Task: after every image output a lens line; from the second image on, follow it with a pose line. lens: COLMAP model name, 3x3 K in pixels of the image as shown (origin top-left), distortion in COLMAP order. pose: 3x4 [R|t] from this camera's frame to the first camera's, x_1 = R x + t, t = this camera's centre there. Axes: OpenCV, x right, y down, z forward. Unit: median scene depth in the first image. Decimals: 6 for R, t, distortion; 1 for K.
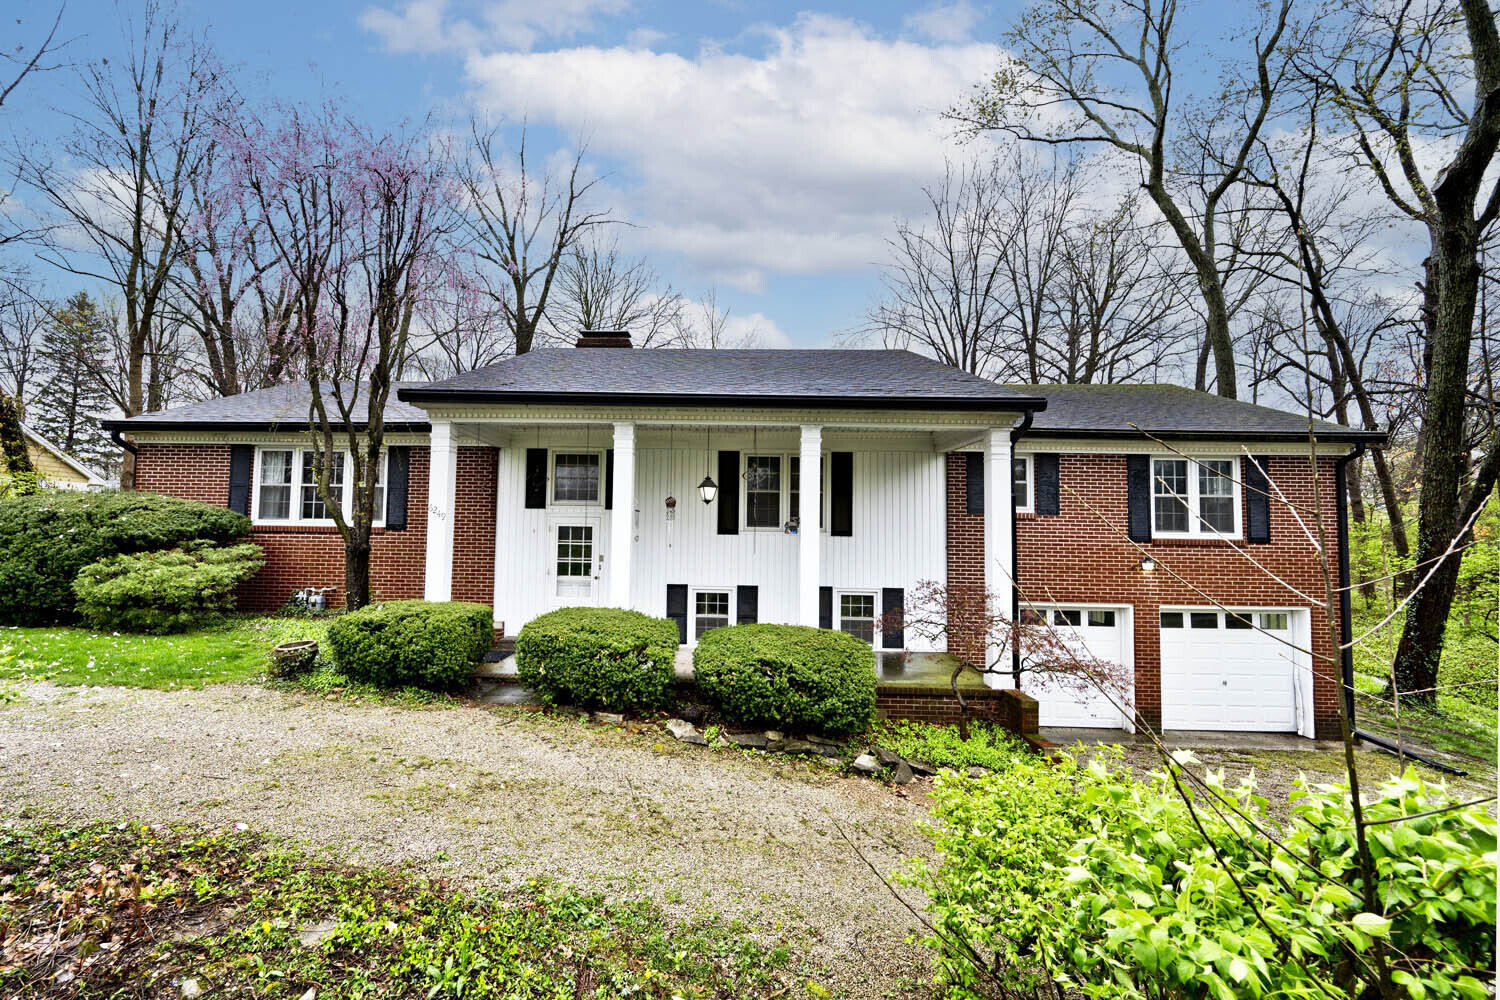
lens RADIAL K [[590.8, 0, 750.6], [0, 590.8, 501.6], [0, 0, 1]] dist [0.000183, -0.000051]
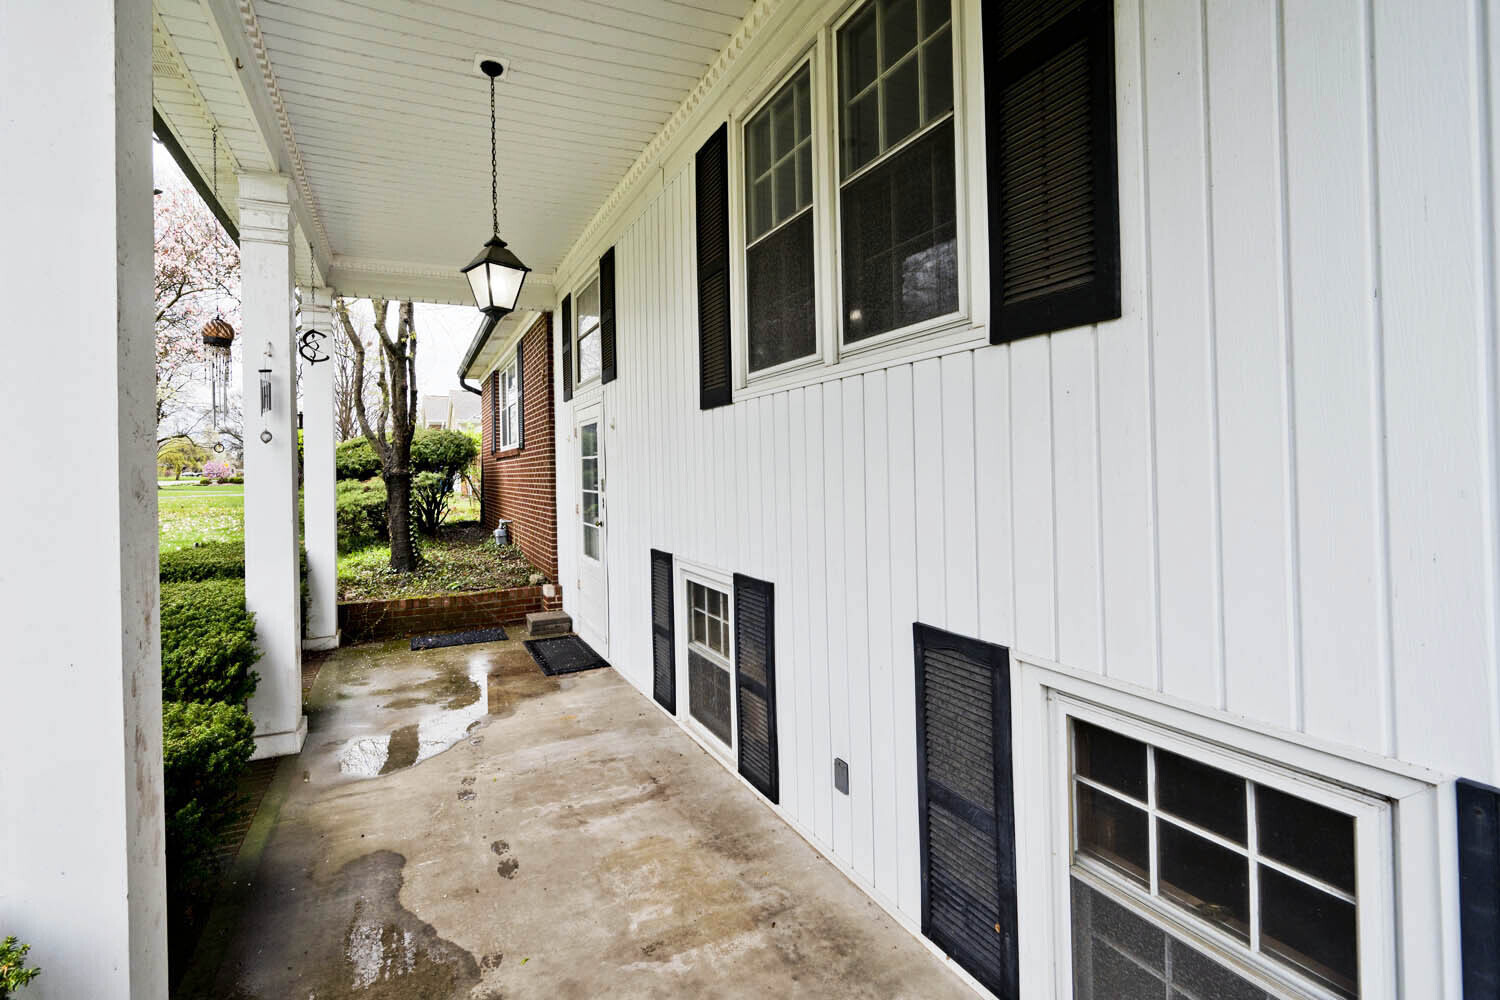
lens RADIAL K [[601.7, 0, 748.5], [0, 601.7, 466.7], [0, 0, 1]] dist [-0.000196, 0.000001]
pose [[0.523901, -0.030693, -0.851226, 0.245543], [0.073731, 0.997234, 0.009421, 0.086335], [0.848582, -0.067697, 0.524714, 0.856048]]
